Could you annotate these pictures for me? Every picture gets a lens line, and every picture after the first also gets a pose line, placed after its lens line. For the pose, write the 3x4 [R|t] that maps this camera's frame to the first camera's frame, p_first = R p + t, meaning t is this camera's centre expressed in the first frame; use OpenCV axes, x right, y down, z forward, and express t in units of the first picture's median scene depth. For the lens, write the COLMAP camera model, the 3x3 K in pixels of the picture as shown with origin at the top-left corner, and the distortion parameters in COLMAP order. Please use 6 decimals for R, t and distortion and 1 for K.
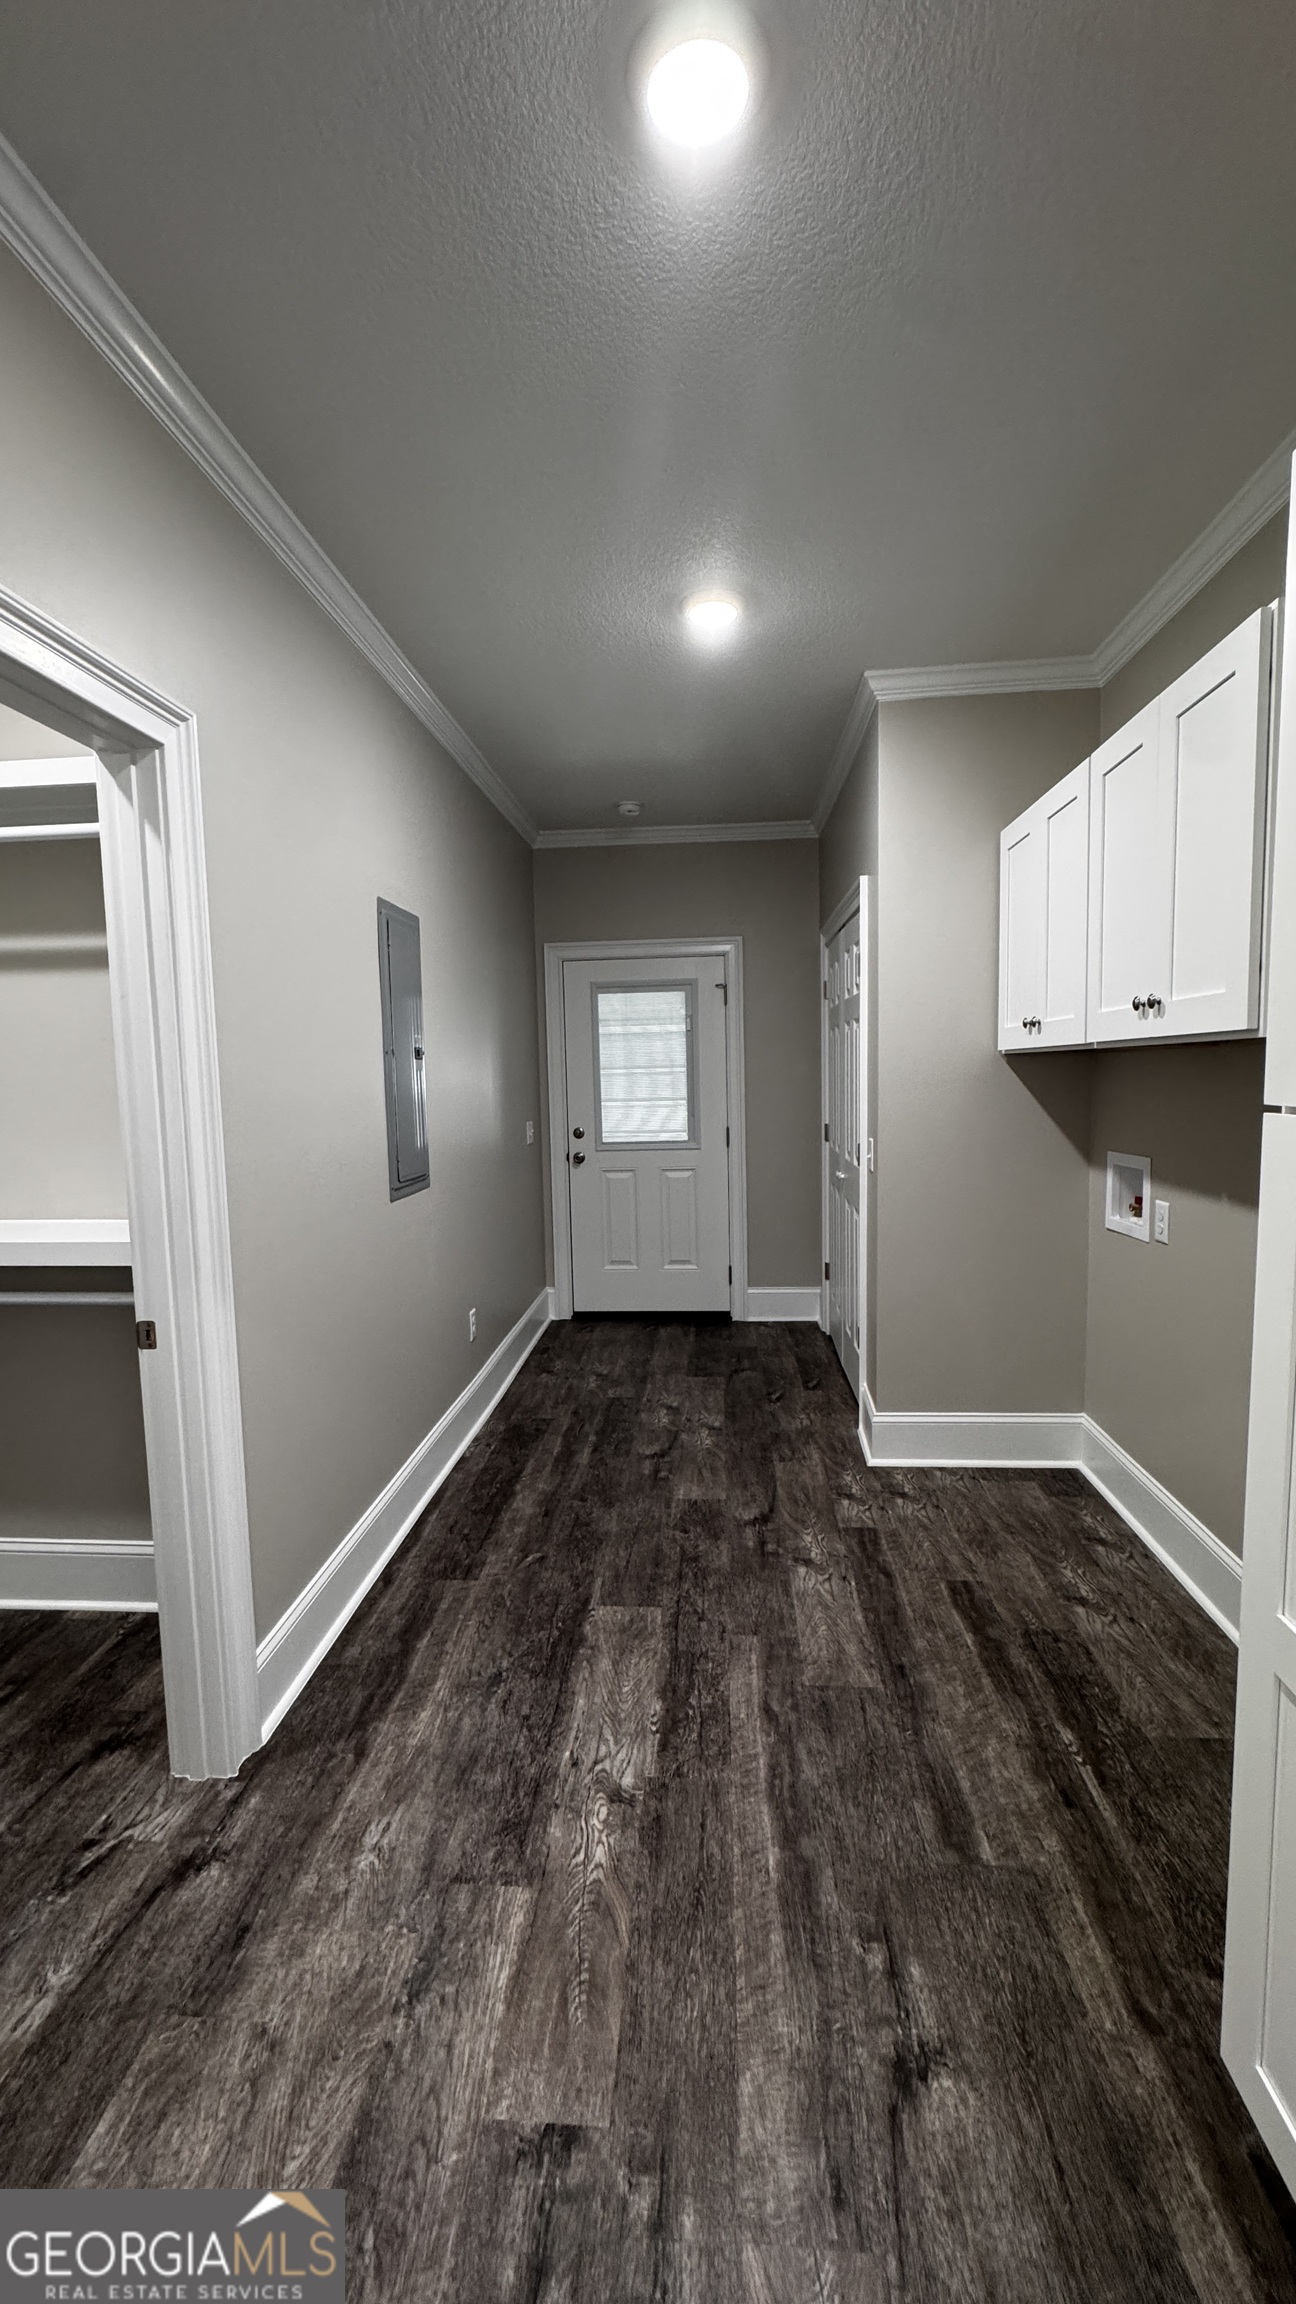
lens RADIAL K [[917.2, 0, 643.1], [0, 917.2, 1147.2], [0, 0, 1]] dist [-0.002637, 0.000304]
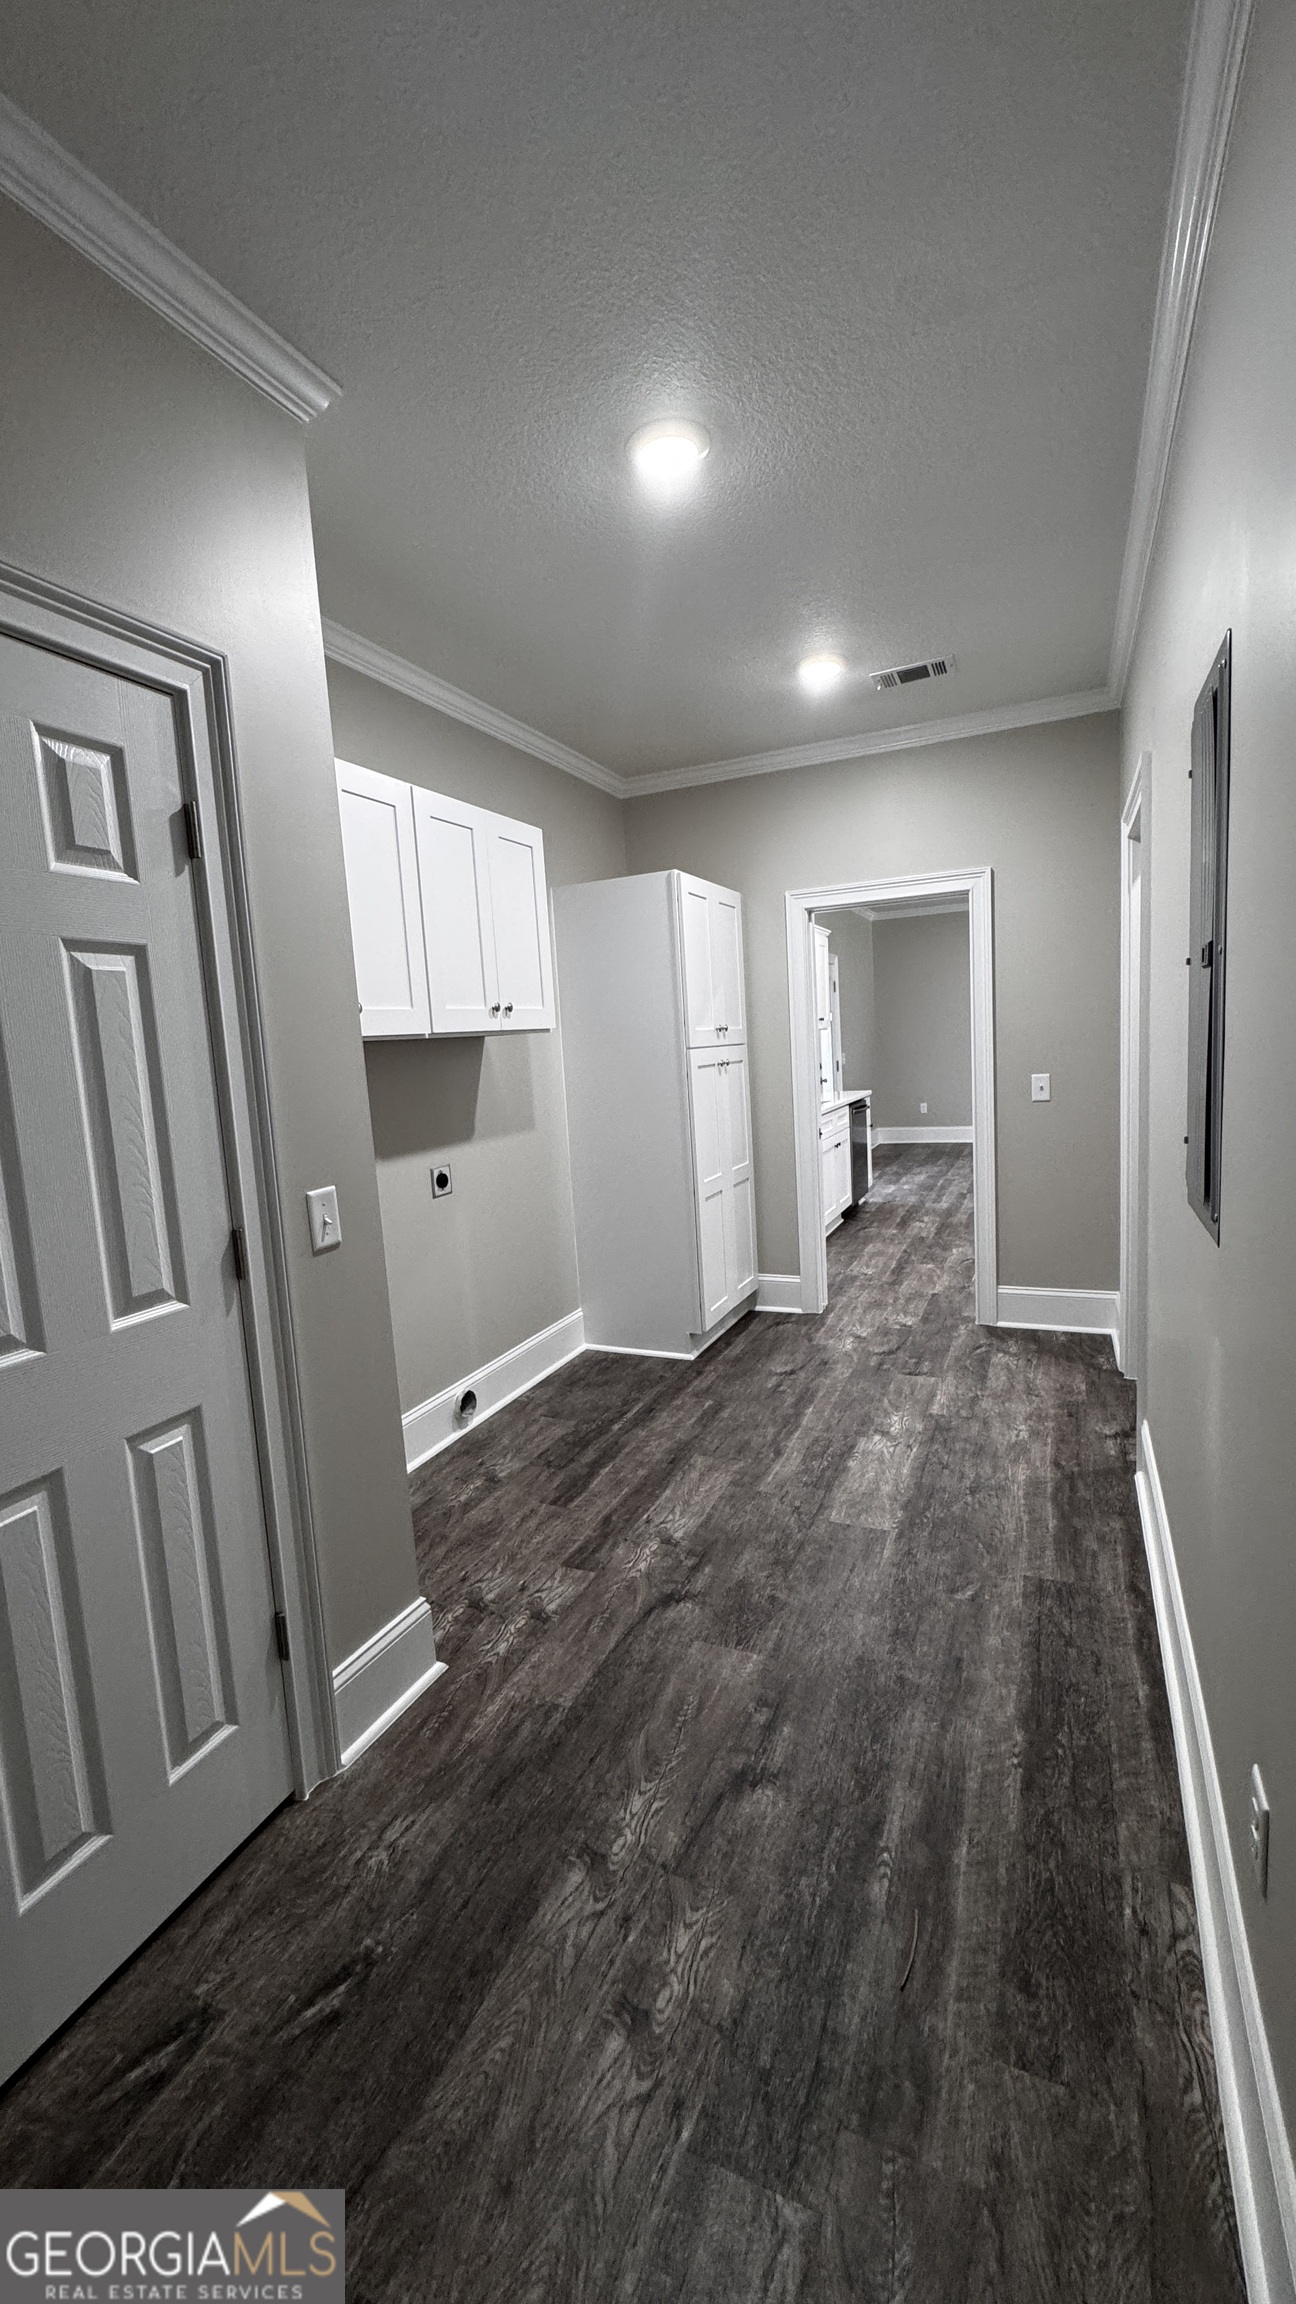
lens RADIAL K [[917.2, 0, 643.5], [0, 917.2, 1147.5], [0, 0, 1]] dist [-0.002637, 0.000304]
pose [[-0.938899, 0.035483, 0.342359, -0.165253], [0.105582, 0.976410, 0.188352, -0.163864], [-0.327599, 0.212991, -0.920496, 2.019412]]
